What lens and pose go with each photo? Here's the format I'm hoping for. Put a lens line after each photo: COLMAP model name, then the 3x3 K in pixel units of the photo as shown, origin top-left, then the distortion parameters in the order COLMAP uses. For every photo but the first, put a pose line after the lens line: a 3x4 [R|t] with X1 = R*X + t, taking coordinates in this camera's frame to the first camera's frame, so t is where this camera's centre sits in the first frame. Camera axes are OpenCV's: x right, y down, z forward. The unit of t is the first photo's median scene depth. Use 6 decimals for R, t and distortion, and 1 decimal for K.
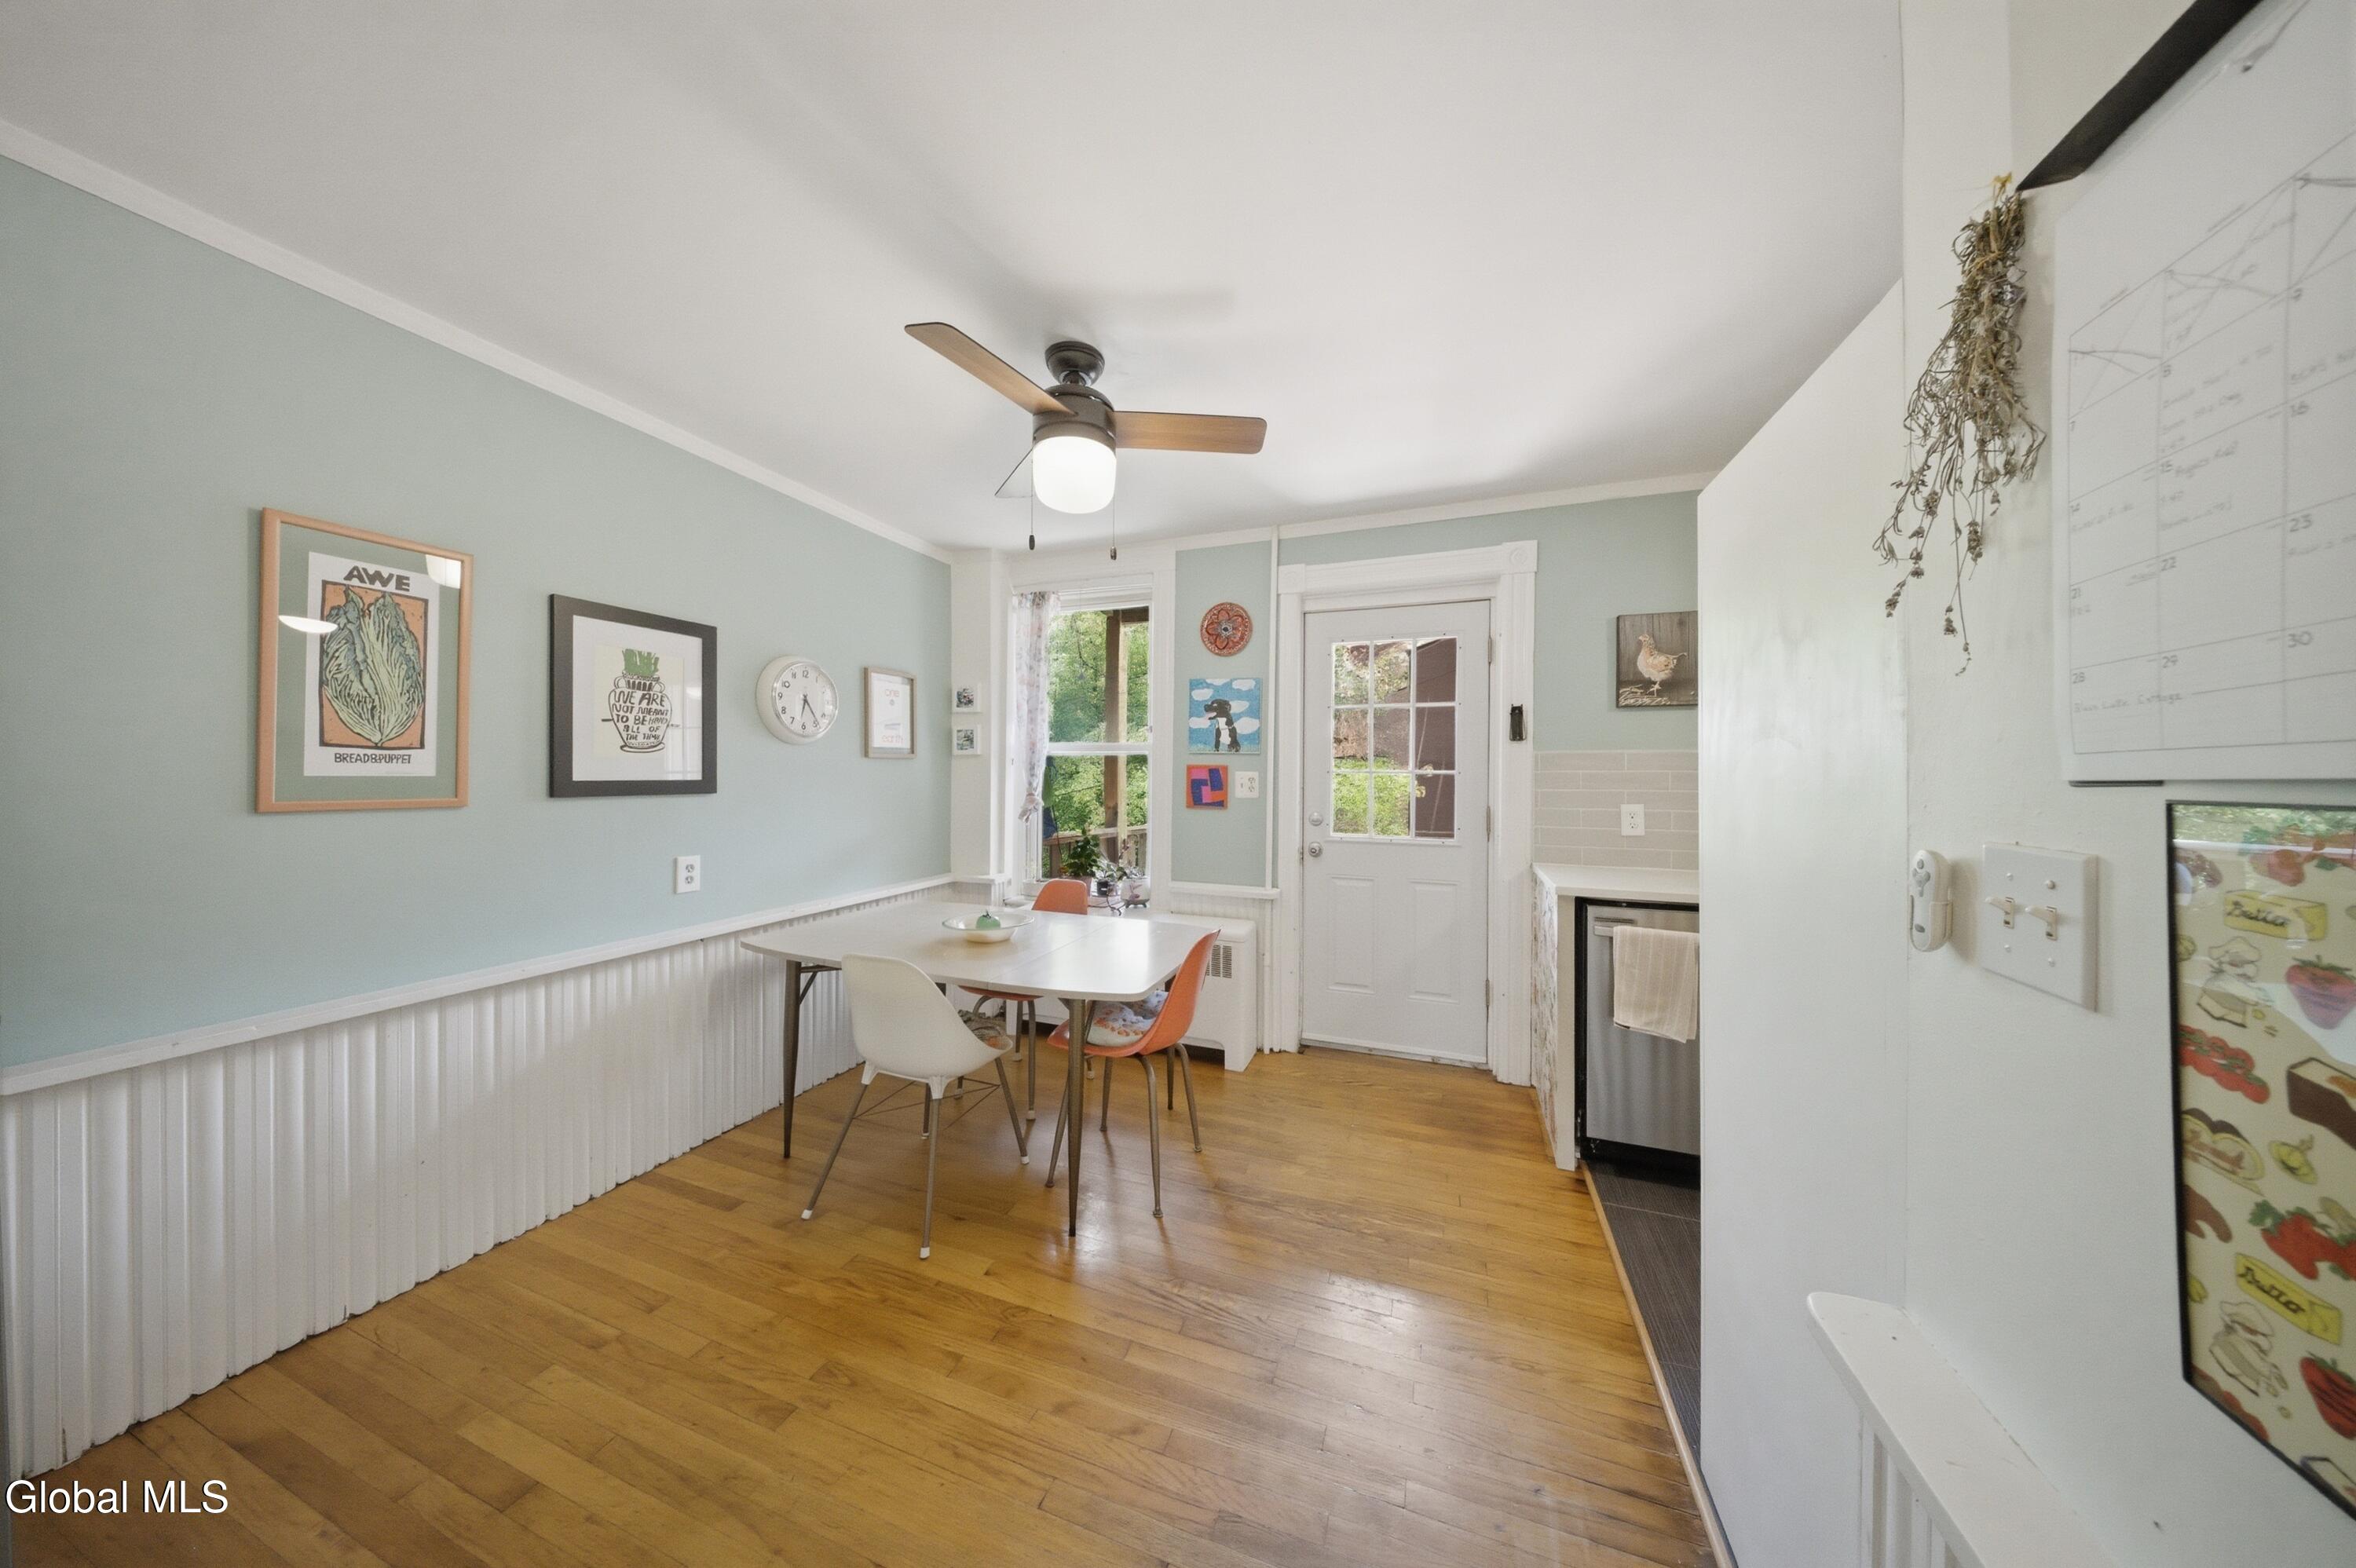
lens RADIAL K [[694.6, 0, 1177.8], [0, 694.6, 775.1], [0, 0, 1]] dist [0.000881, 0.000021]
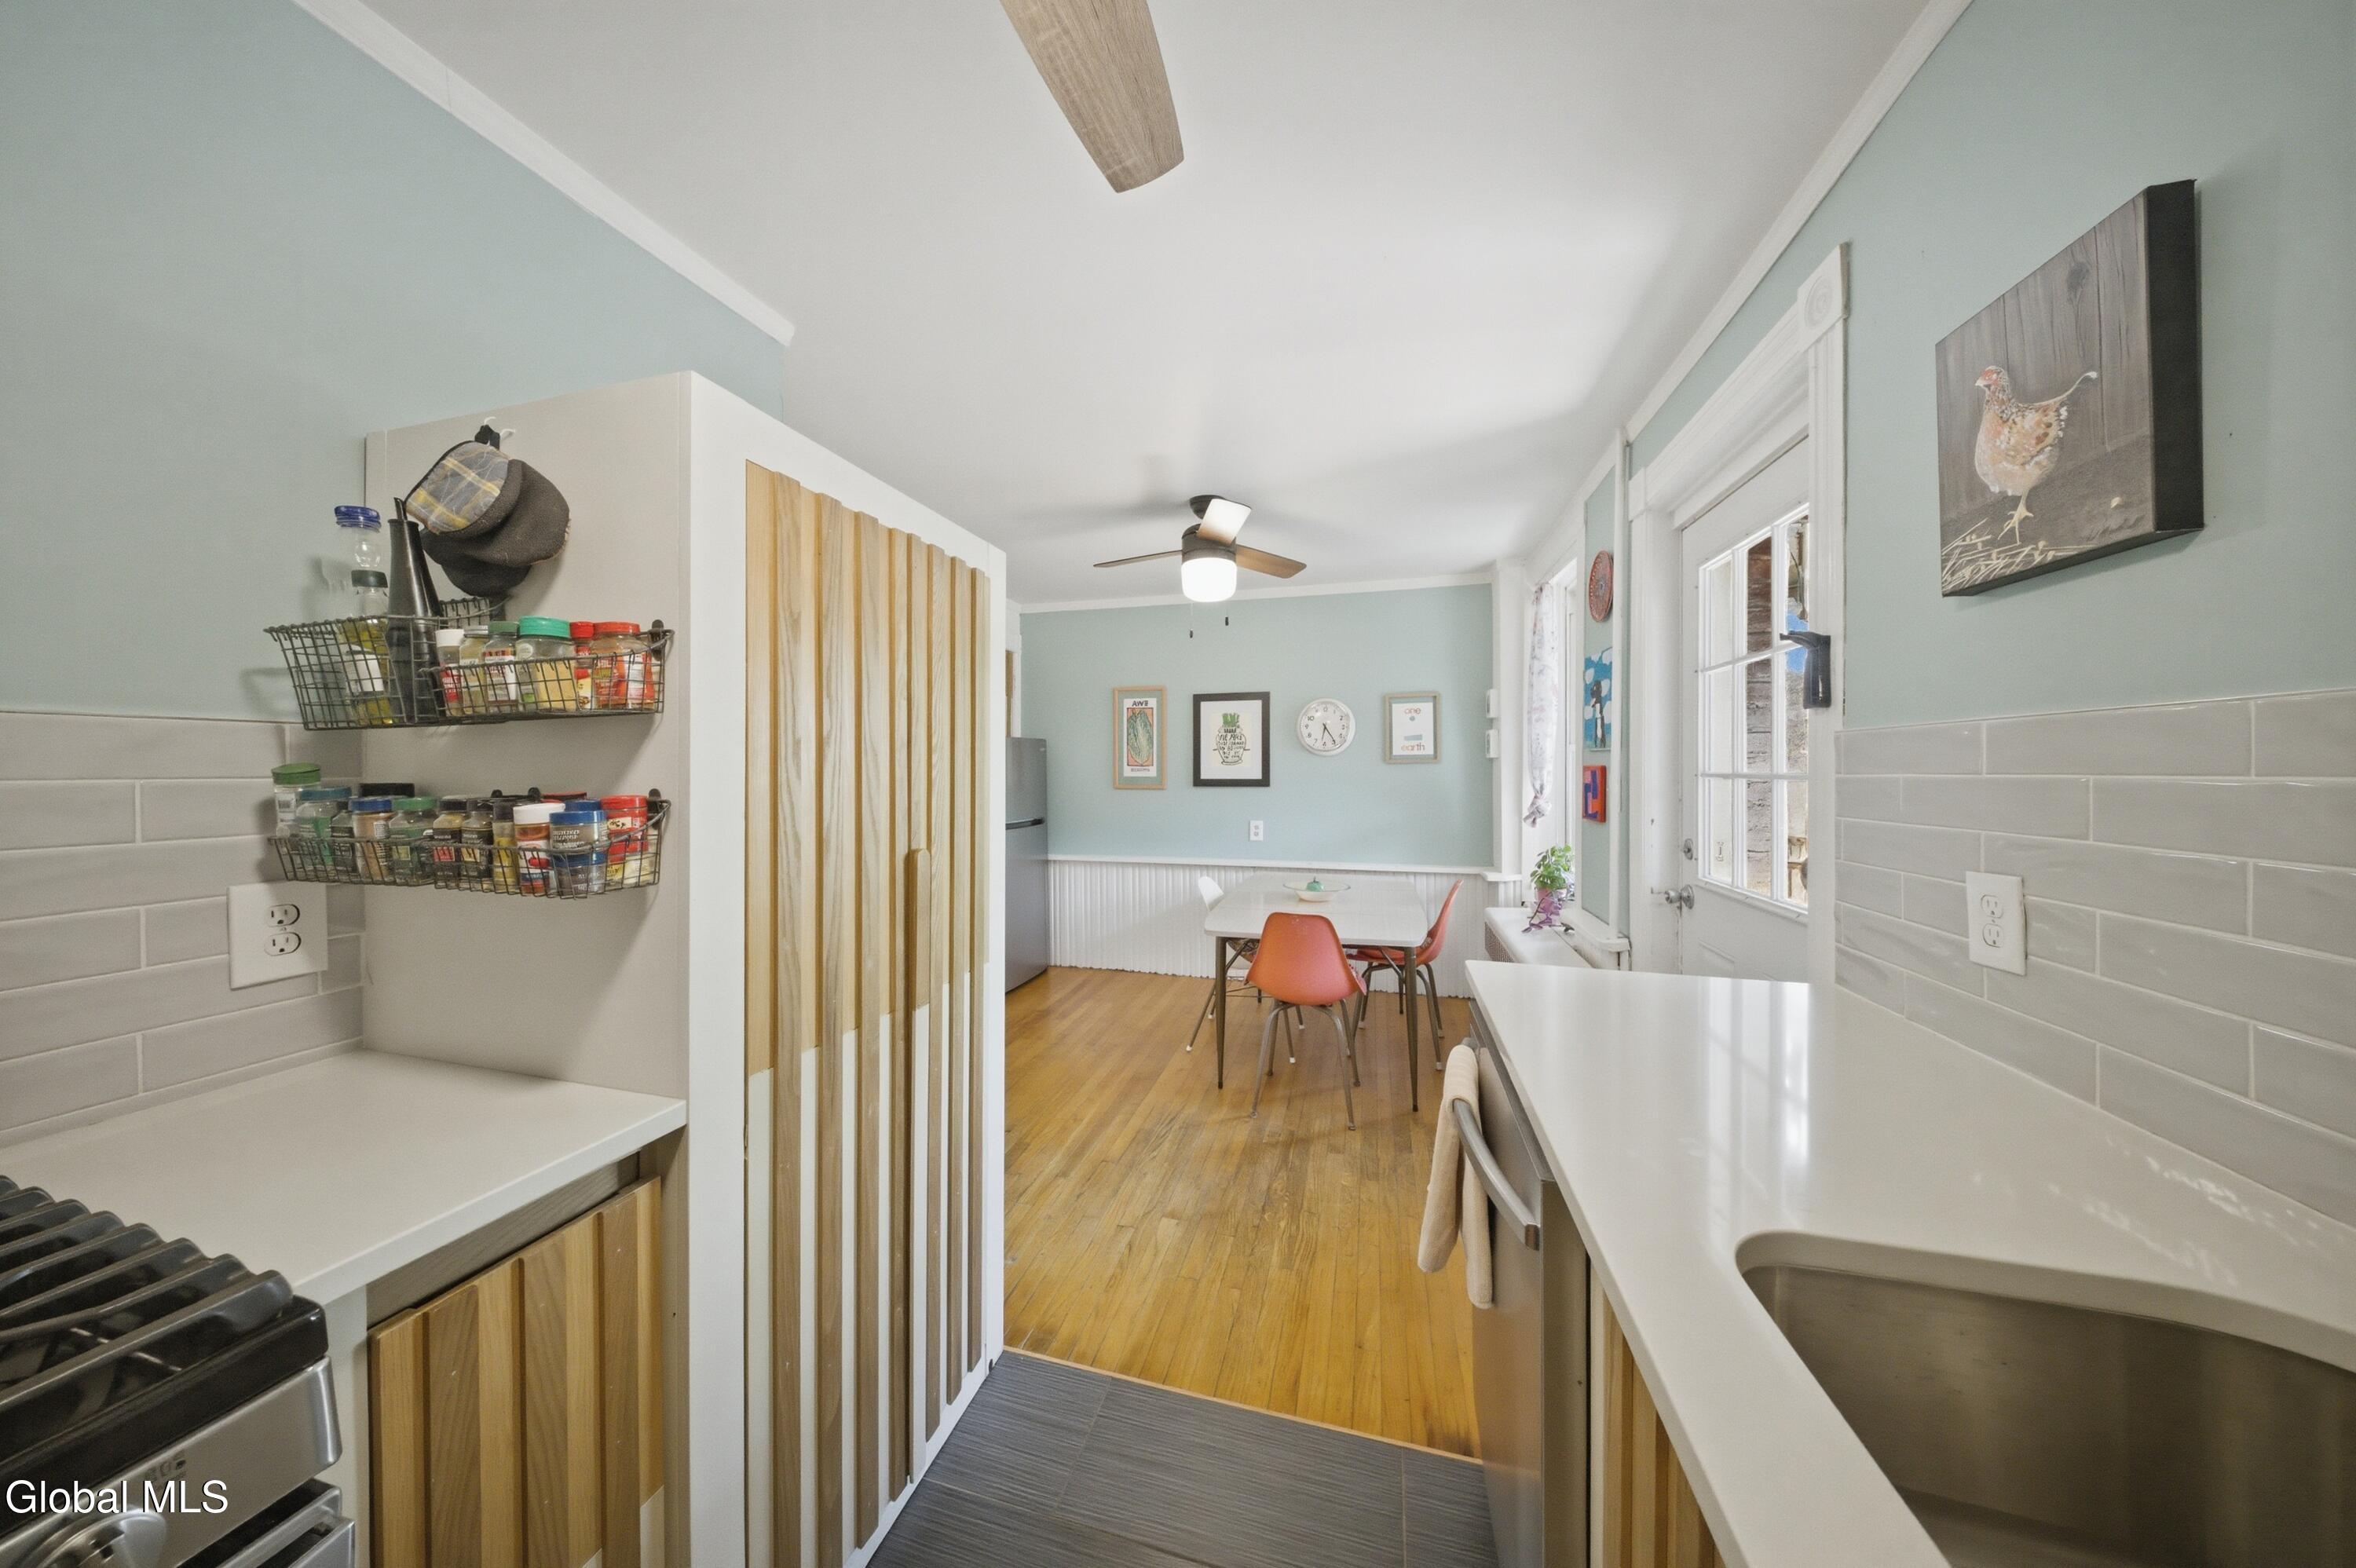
lens RADIAL K [[694.6, 0, 1176.5], [0, 694.6, 772.3], [0, 0, 1]] dist [0.000881, 0.000021]
pose [[0.076046, -0.001826, -0.997103, 1.086884], [-0.002354, 0.999995, -0.002011, -0.006785], [0.997102, 0.002500, 0.076041, 0.653197]]
